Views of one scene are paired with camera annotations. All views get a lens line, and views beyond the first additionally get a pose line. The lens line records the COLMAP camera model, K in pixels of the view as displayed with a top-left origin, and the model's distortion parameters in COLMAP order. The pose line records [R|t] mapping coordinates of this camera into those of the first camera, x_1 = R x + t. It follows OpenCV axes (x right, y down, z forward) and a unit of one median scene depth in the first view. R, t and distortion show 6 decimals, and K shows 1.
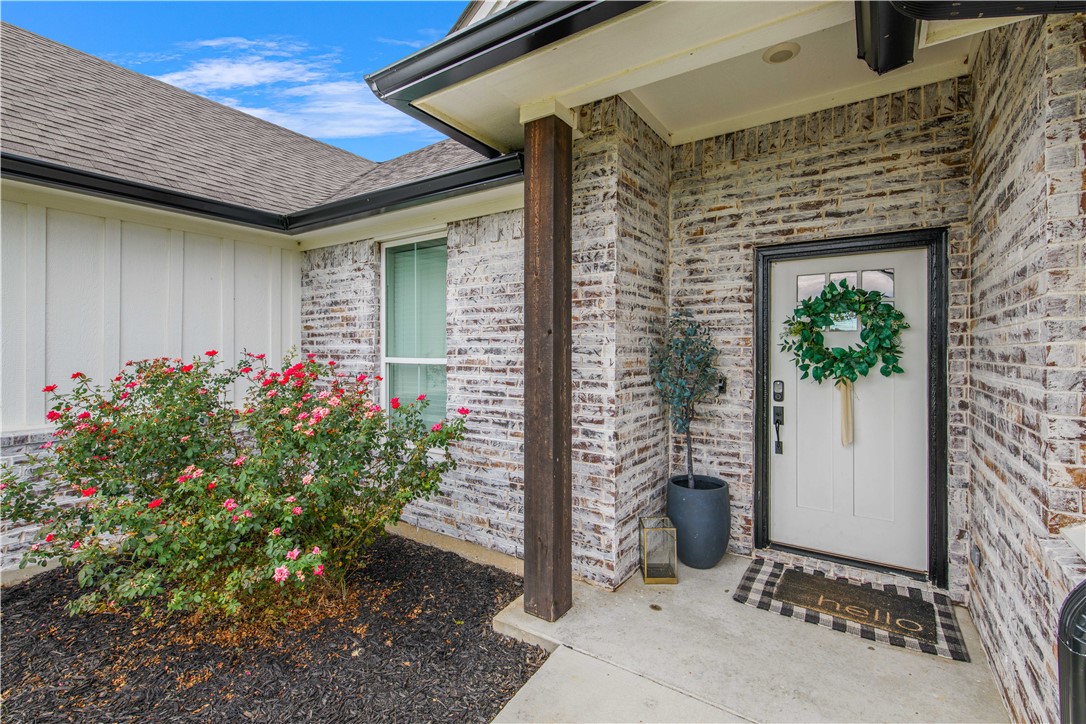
lens RADIAL K [[475.5, 0, 557.5], [0, 475.5, 349.5], [0, 0, 1]] dist [0.005396, 0.000271]
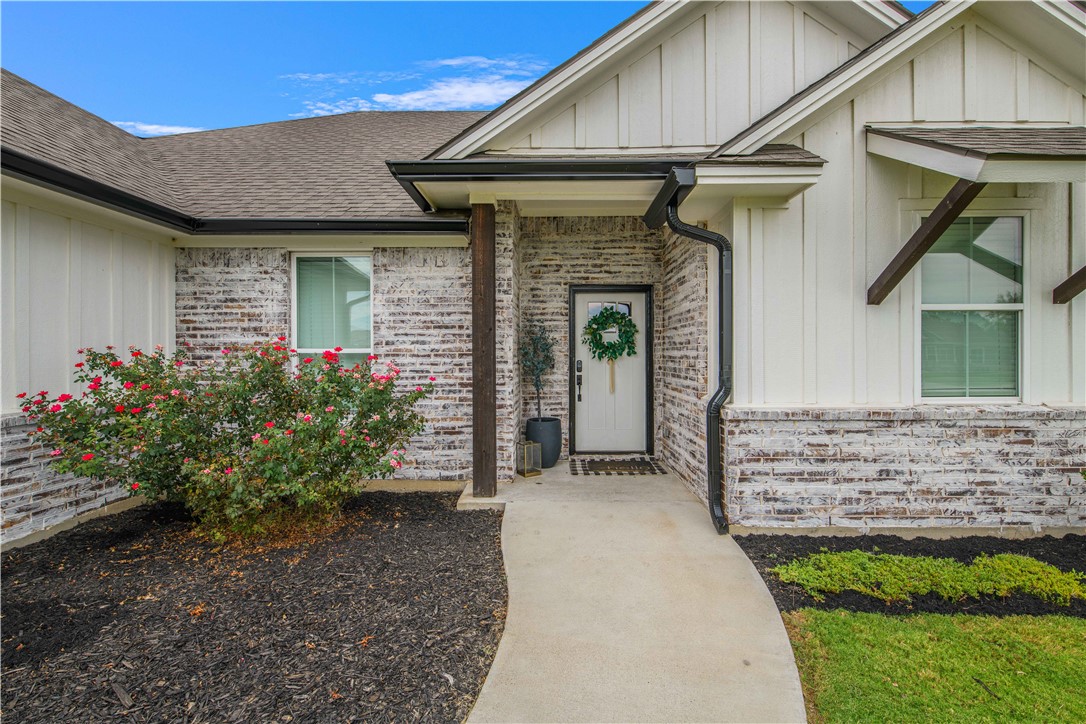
lens RADIAL K [[475.5, 0, 545.5], [0, 475.5, 357.5], [0, 0, 1]] dist [0.005396, 0.000271]
pose [[0.842662, -0.007986, 0.538384, -0.623490], [0.004351, 0.999958, 0.008024, 0.041483], [-0.538425, -0.004419, 0.842662, -0.448225]]
